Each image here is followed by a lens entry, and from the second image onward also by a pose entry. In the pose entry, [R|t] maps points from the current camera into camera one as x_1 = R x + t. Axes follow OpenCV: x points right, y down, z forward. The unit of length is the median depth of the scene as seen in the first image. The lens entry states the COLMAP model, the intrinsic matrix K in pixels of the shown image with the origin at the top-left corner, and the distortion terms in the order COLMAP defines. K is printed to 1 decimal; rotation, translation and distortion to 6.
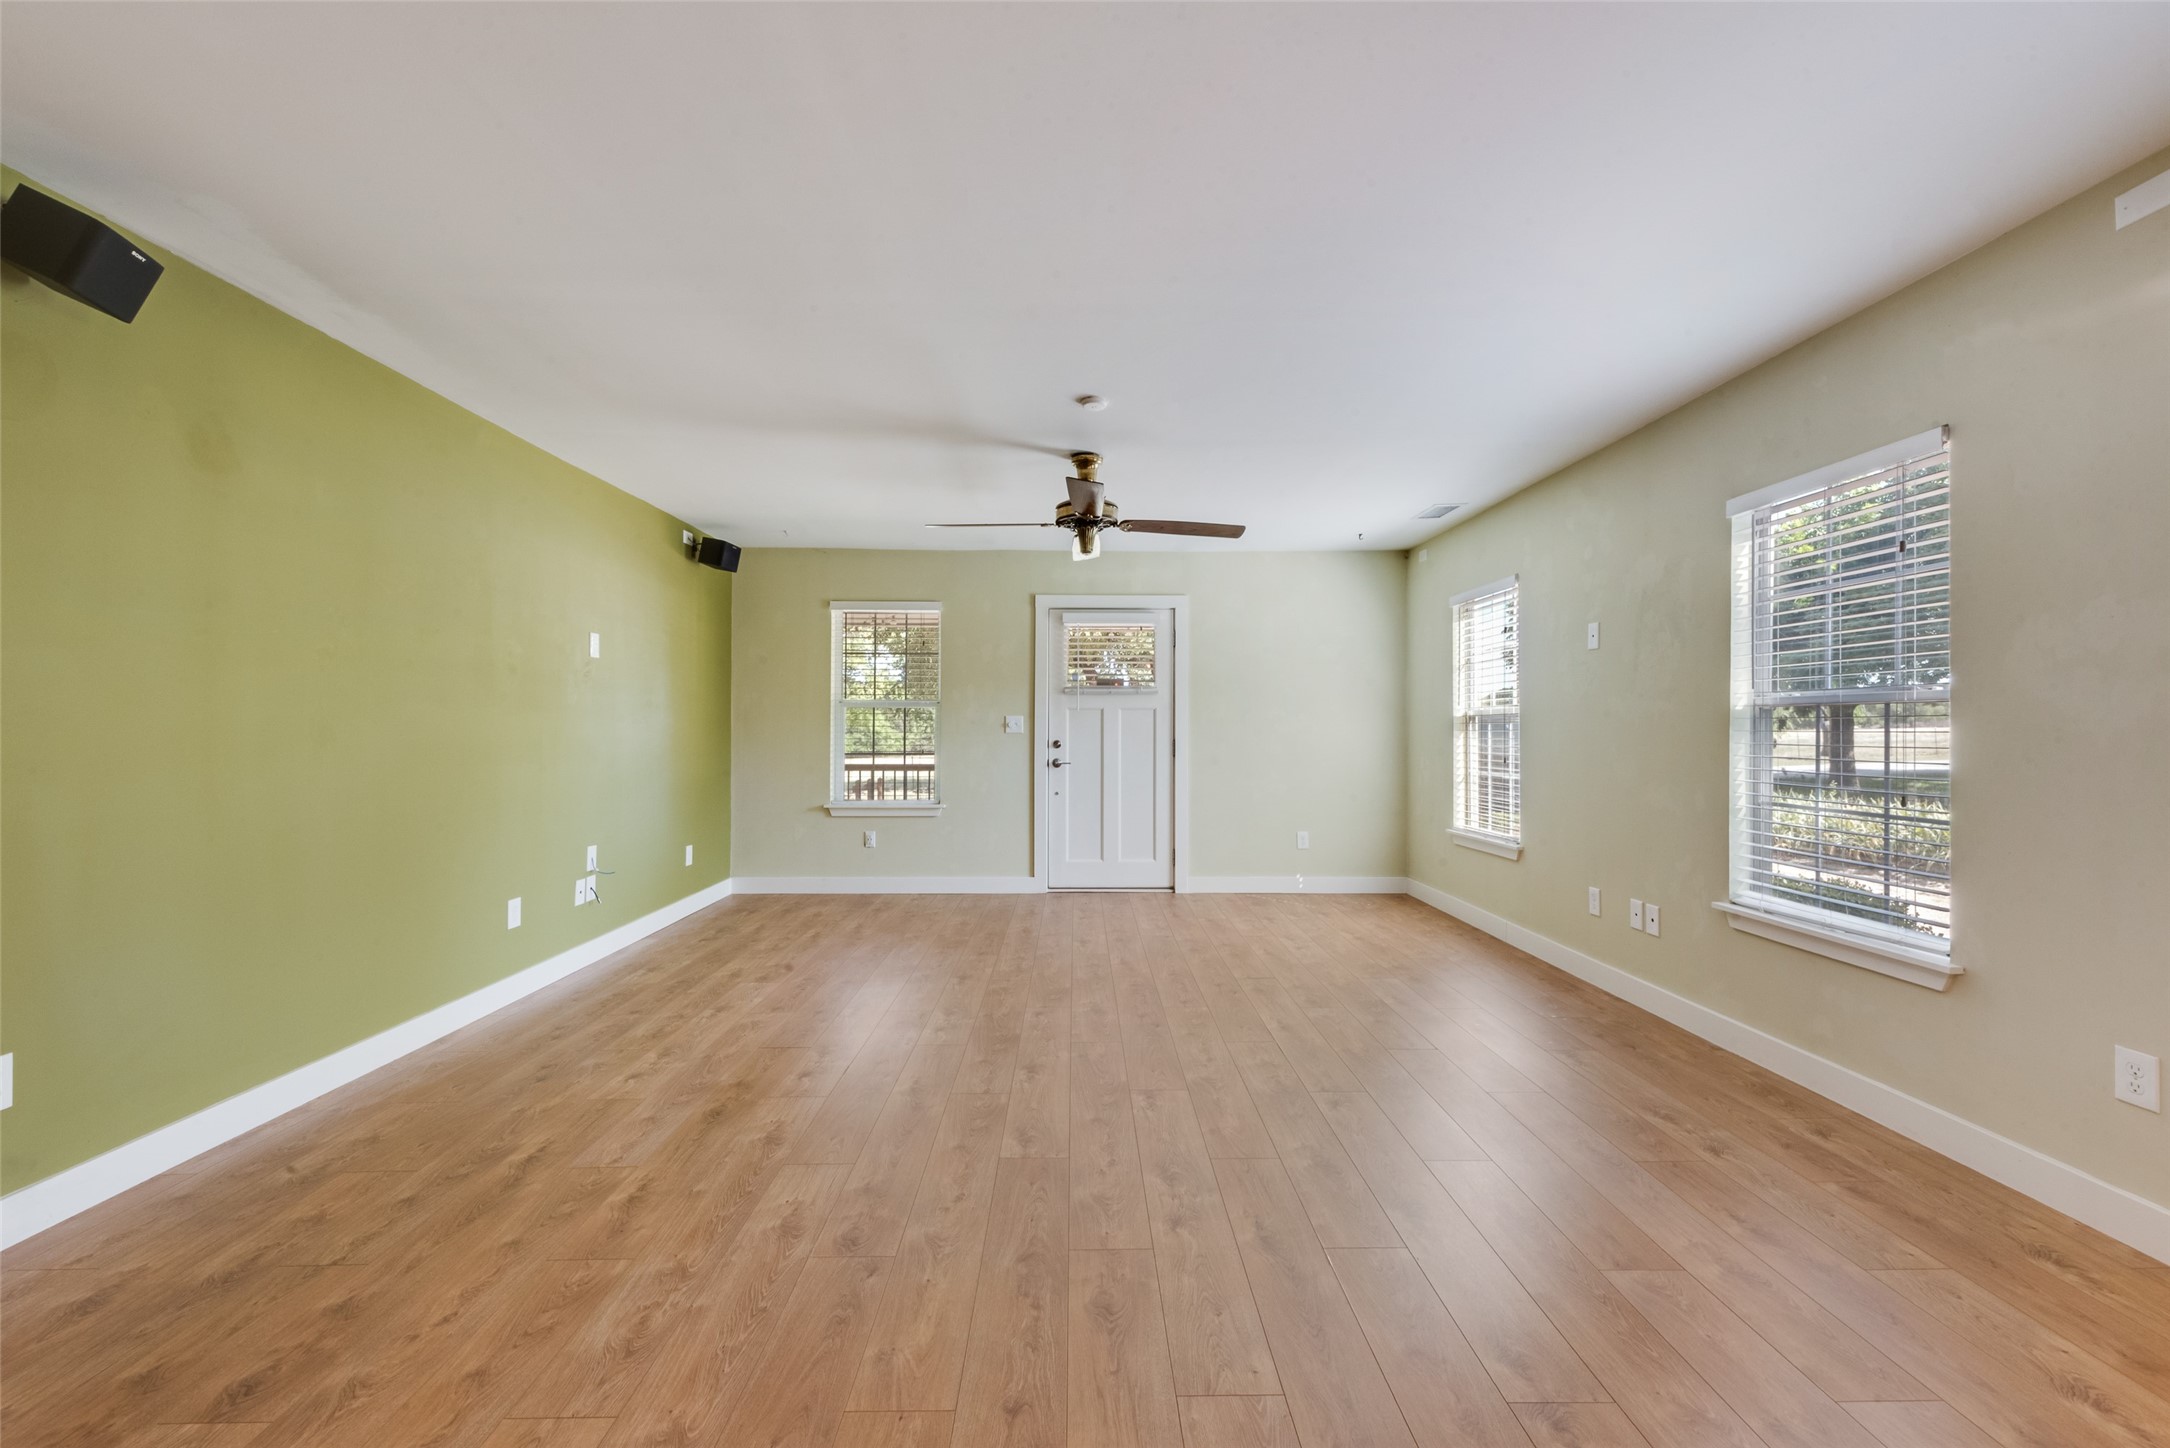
lens RADIAL K [[865.8, 0, 1089.0], [0, 865.8, 723.4], [0, 0, 1]] dist [-0.003733, -0.000420]
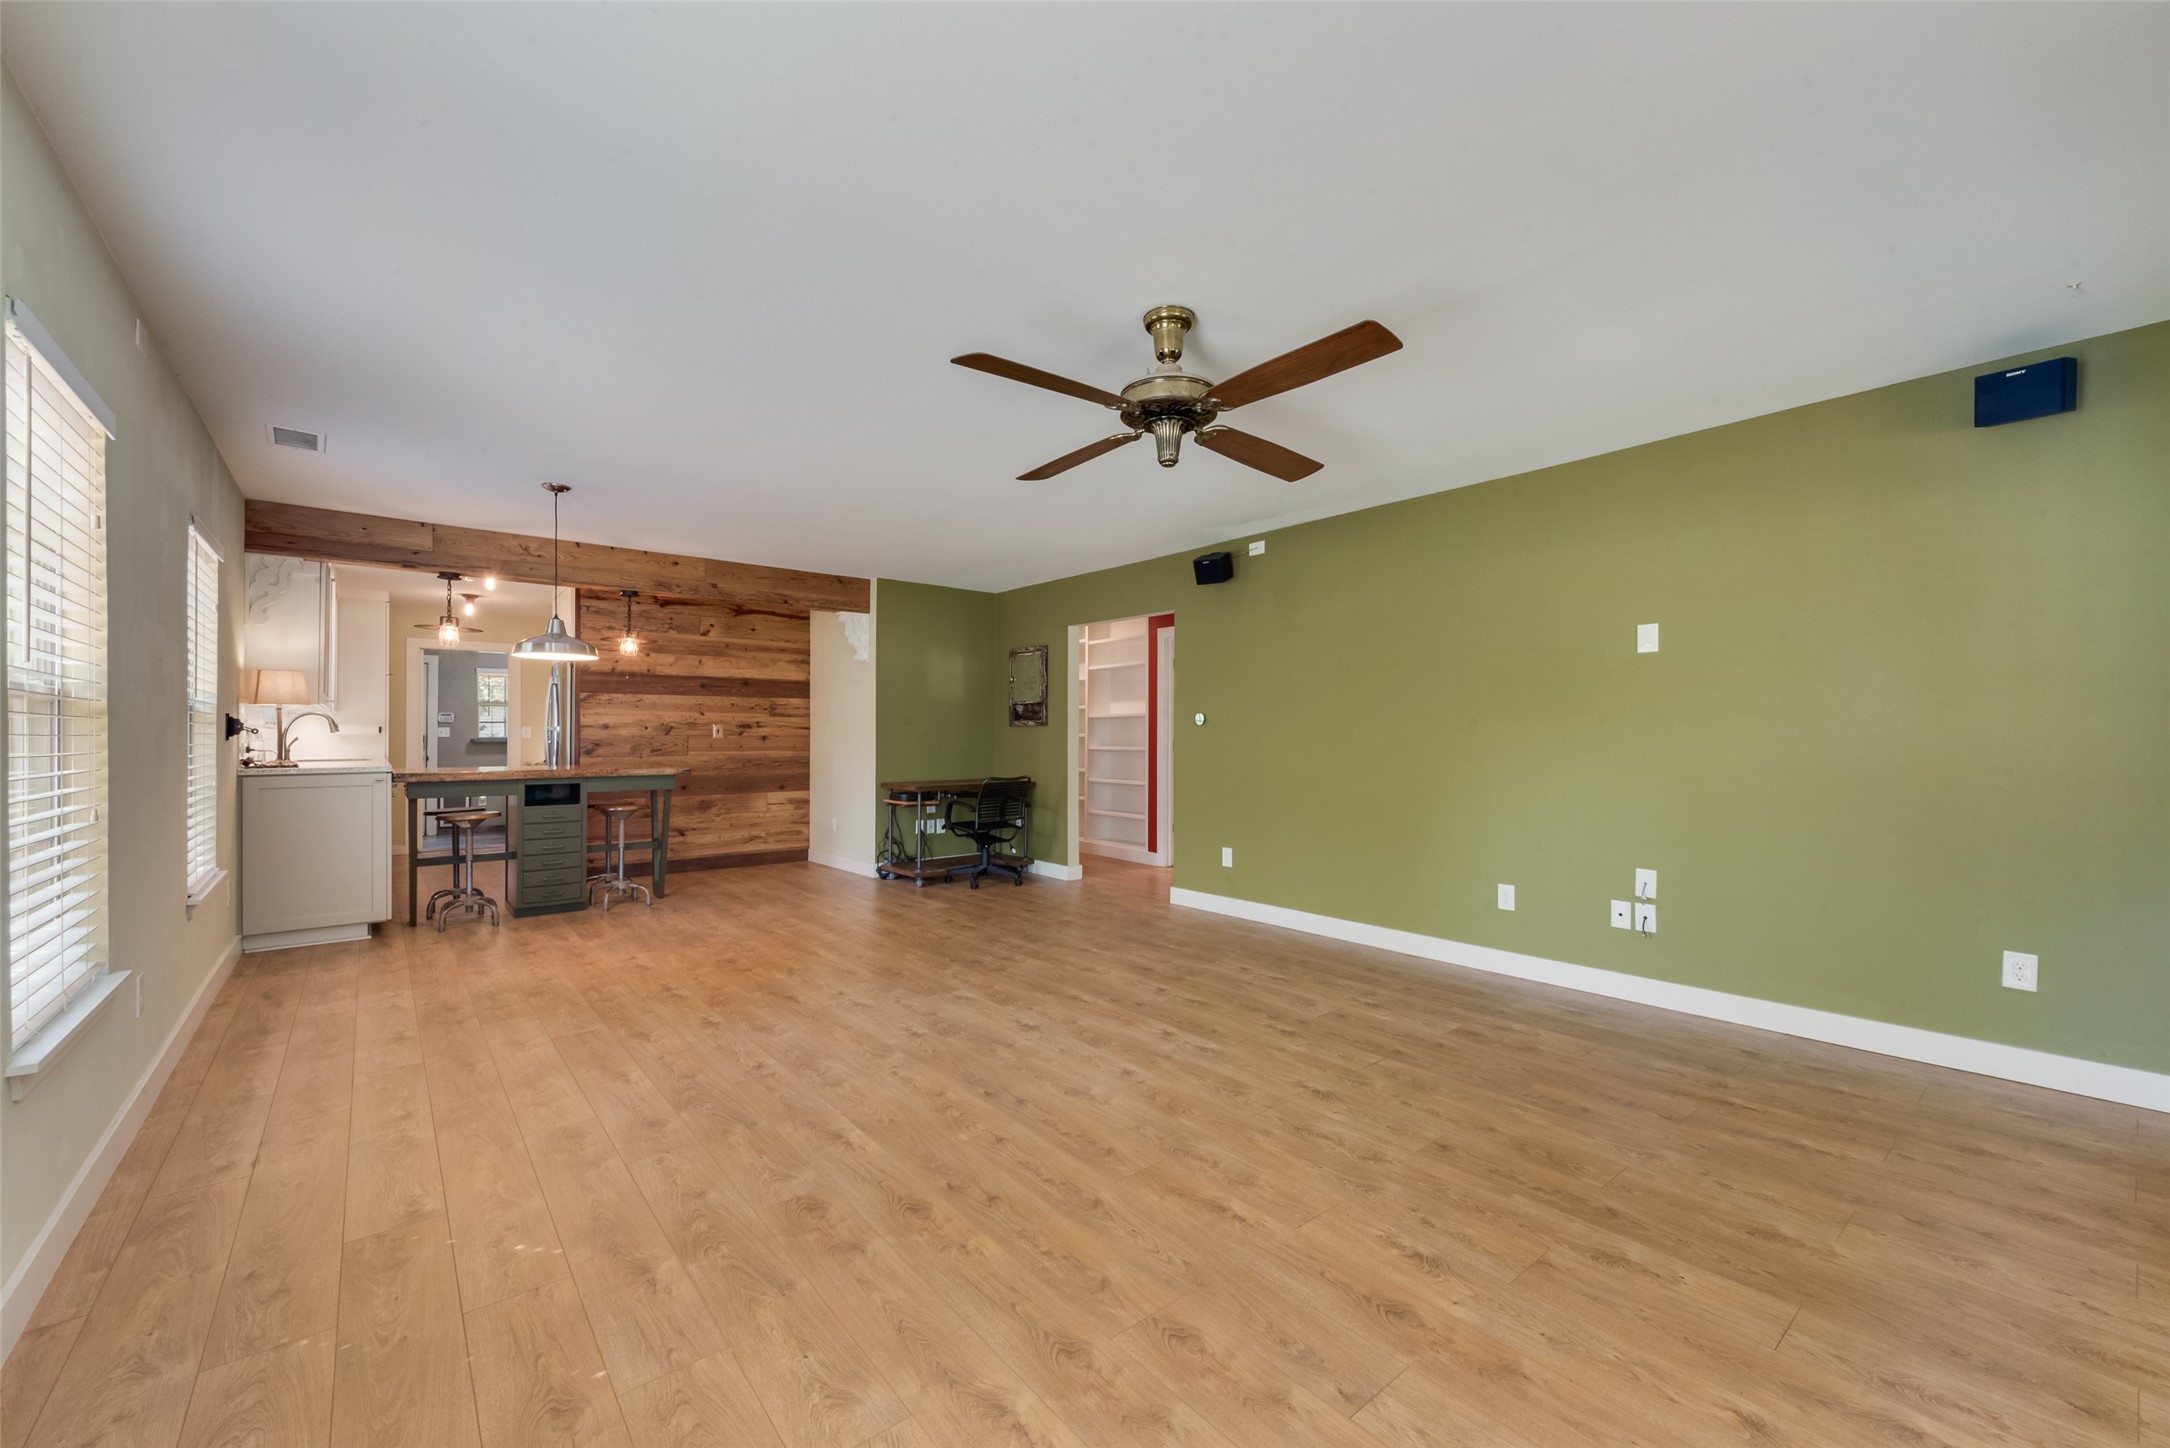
lens RADIAL K [[865.8, 0, 1090.9], [0, 865.8, 732.7], [0, 0, 1]] dist [-0.003733, -0.000420]
pose [[-0.782537, -0.002899, -0.622597, 0.629281], [0.002144, 0.999971, -0.007352, 0.014796], [0.622601, -0.007088, -0.782508, 2.084826]]
